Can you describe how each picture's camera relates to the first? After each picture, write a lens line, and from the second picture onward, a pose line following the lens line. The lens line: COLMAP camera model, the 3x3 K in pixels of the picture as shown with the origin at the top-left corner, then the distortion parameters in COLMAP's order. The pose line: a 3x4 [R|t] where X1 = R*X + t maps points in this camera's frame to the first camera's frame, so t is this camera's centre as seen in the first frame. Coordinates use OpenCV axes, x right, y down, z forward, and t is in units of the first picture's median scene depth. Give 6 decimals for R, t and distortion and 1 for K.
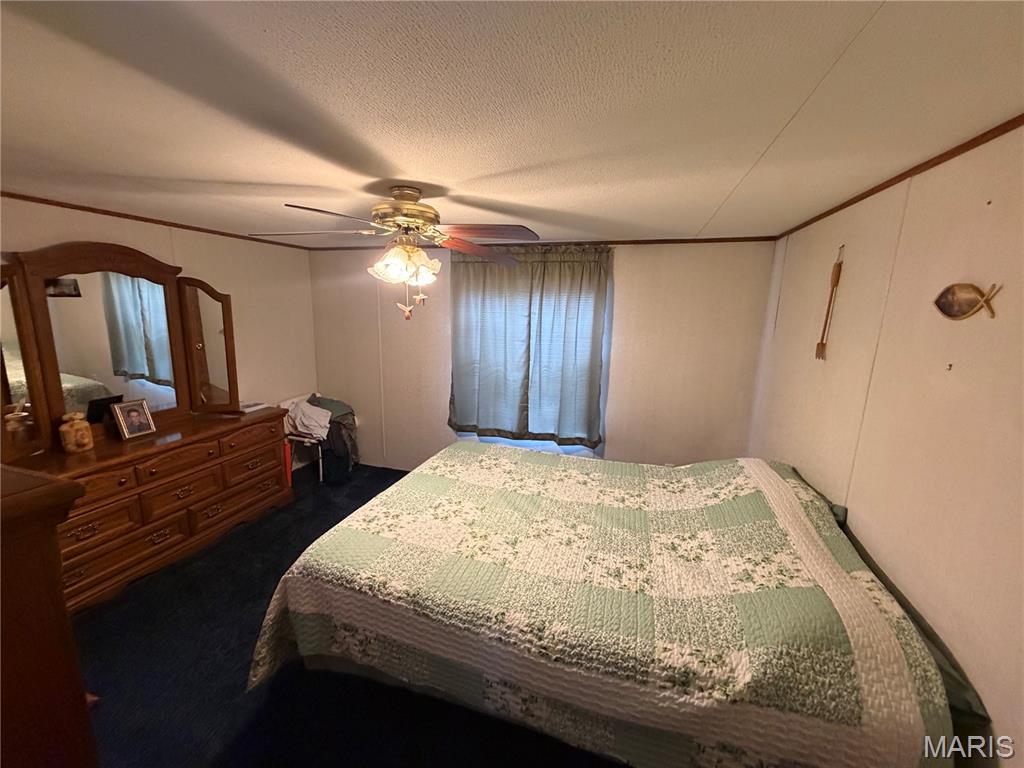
lens RADIAL K [[406.5, 0, 510.9], [0, 406.5, 383.9], [0, 0, 1]] dist [0.005493, -0.000176]
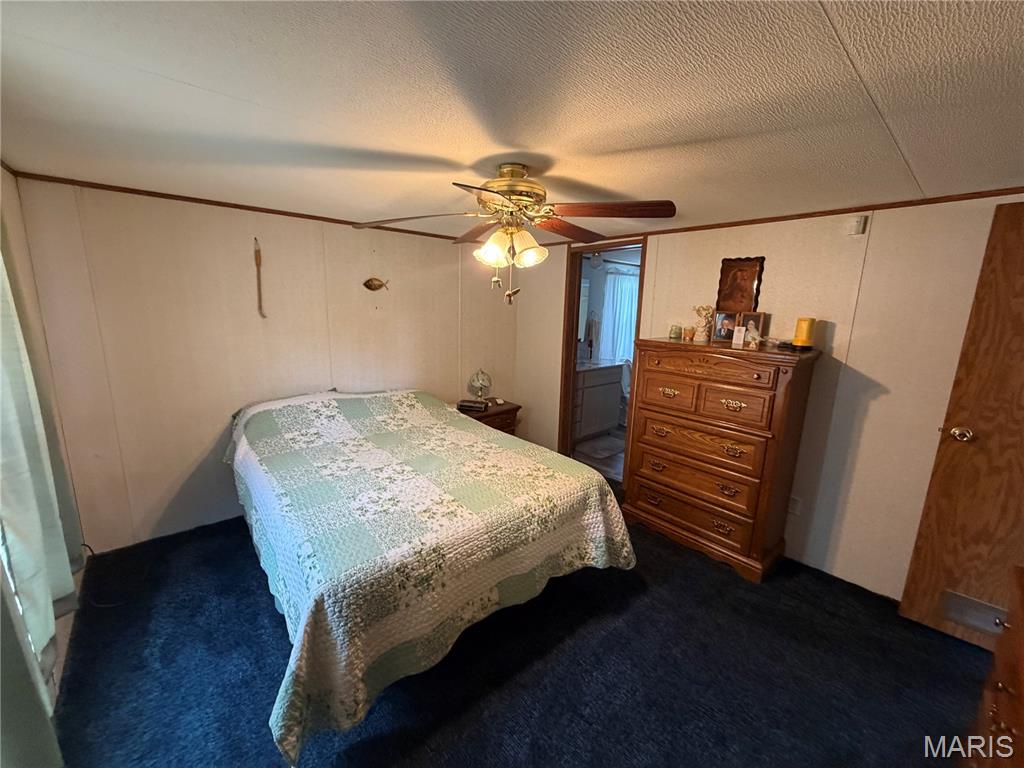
lens RADIAL K [[406.5, 0, 509.5], [0, 406.5, 385.4], [0, 0, 1]] dist [0.005493, -0.000176]
pose [[-0.846714, -0.150923, 0.510194, -0.733935], [0.057852, 0.927122, 0.370268, -0.318224], [-0.528894, 0.343027, -0.776275, 1.723124]]
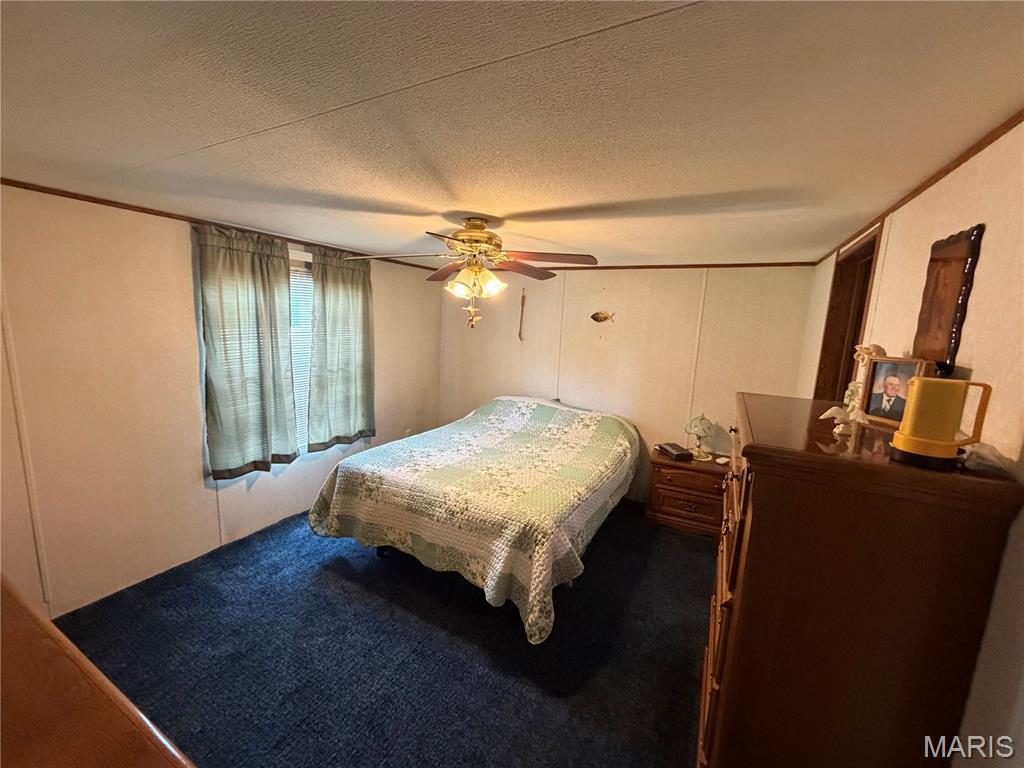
lens RADIAL K [[406.5, 0, 505.9], [0, 406.5, 384.5], [0, 0, 1]] dist [0.005493, -0.000176]
pose [[0.192488, -0.164208, 0.967463, -1.331453], [0.150517, 0.979174, 0.136249, -0.134293], [-0.969687, 0.119393, 0.213195, 0.645813]]
